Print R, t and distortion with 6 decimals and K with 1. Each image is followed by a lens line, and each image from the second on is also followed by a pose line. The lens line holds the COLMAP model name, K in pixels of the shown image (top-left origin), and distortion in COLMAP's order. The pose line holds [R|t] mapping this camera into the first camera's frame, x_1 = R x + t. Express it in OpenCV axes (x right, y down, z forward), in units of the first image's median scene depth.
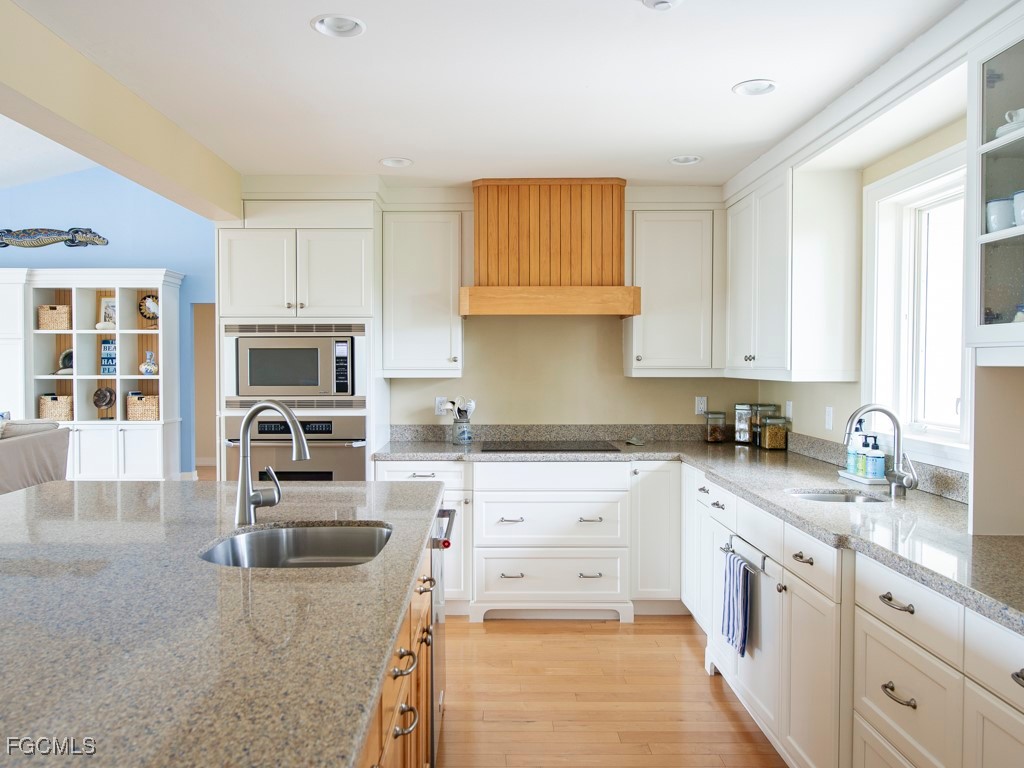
lens RADIAL K [[753.4, 0, 482.7], [0, 753.4, 390.6], [0, 0, 1]] dist [0.004271, -0.005566]
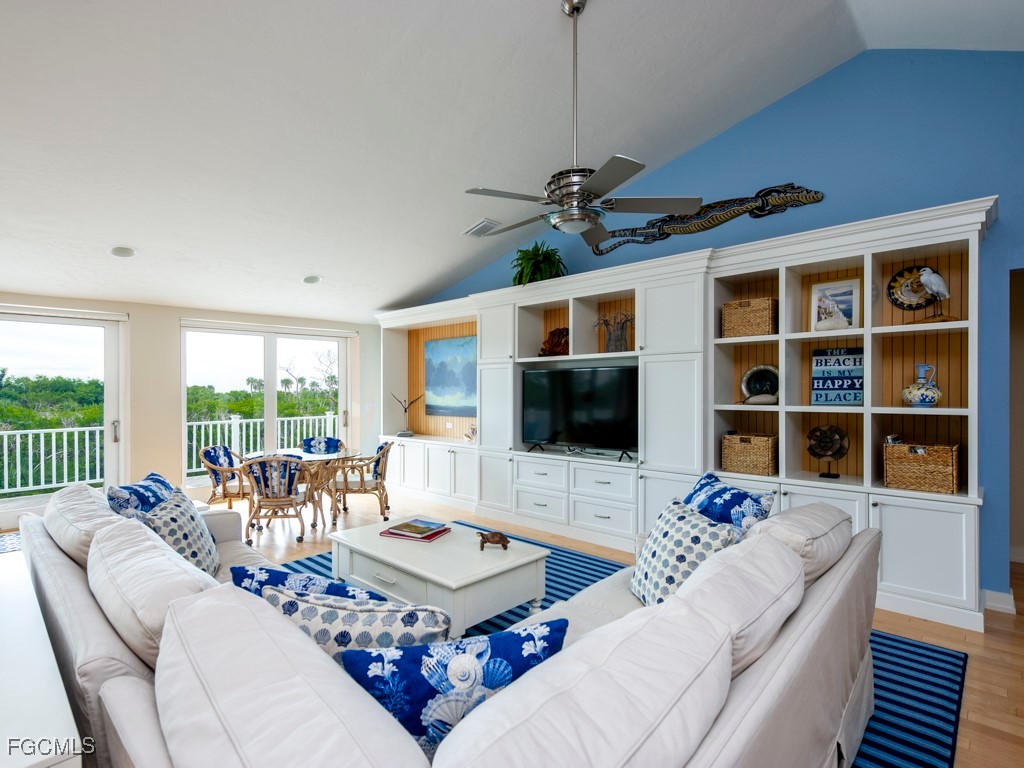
lens RADIAL K [[500.4, 0, 484.4], [0, 500.4, 394.0], [0, 0, 1]] dist [0.003036, -0.000287]
pose [[0.723115, 0.001977, -0.690725, -0.859713], [-0.015800, 0.999782, -0.013679, -0.040548], [0.690547, 0.020805, 0.722989, 1.043181]]
